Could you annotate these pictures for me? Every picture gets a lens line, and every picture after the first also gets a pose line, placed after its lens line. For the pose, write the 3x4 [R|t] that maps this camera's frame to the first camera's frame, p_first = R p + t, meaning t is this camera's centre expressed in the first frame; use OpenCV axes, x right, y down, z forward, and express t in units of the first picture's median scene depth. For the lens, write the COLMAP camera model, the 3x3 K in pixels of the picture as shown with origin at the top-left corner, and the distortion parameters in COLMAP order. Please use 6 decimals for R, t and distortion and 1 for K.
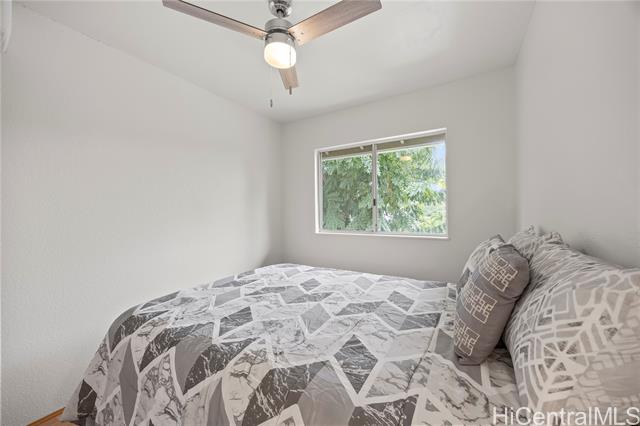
lens RADIAL K [[239.4, 0, 320.0], [0, 239.4, 213.0], [0, 0, 1]] dist [-0.000054, 0.000042]
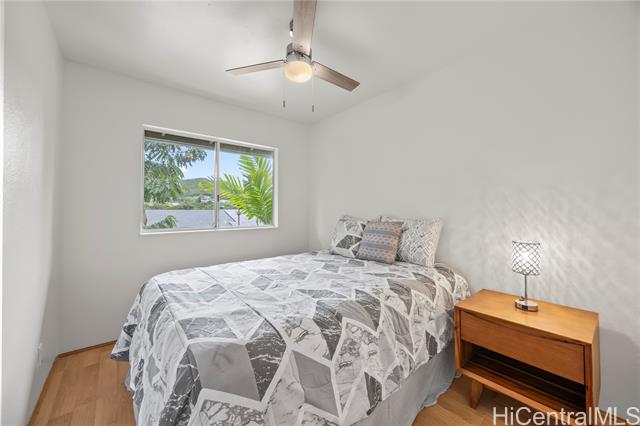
lens RADIAL K [[239.4, 0, 320.0], [0, 239.4, 213.0], [0, 0, 1]] dist [-0.000054, 0.000042]
pose [[0.336976, 0.006863, 0.941488, -1.321211], [0.000974, 0.999970, -0.007638, 0.055455], [-0.941513, 0.003490, 0.336959, 0.552357]]
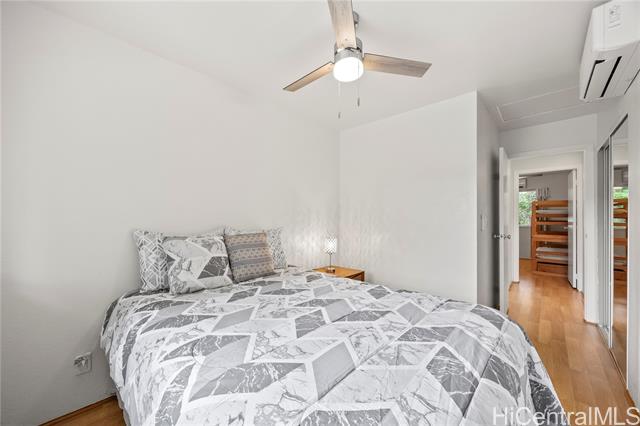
lens RADIAL K [[239.4, 0, 320.0], [0, 239.4, 213.0], [0, 0, 1]] dist [-0.000054, 0.000042]
pose [[-0.977999, -0.007612, 0.208468, -0.544627], [-0.010905, 0.999833, -0.014648, -0.001795], [-0.208322, -0.016599, -0.977919, 1.818814]]
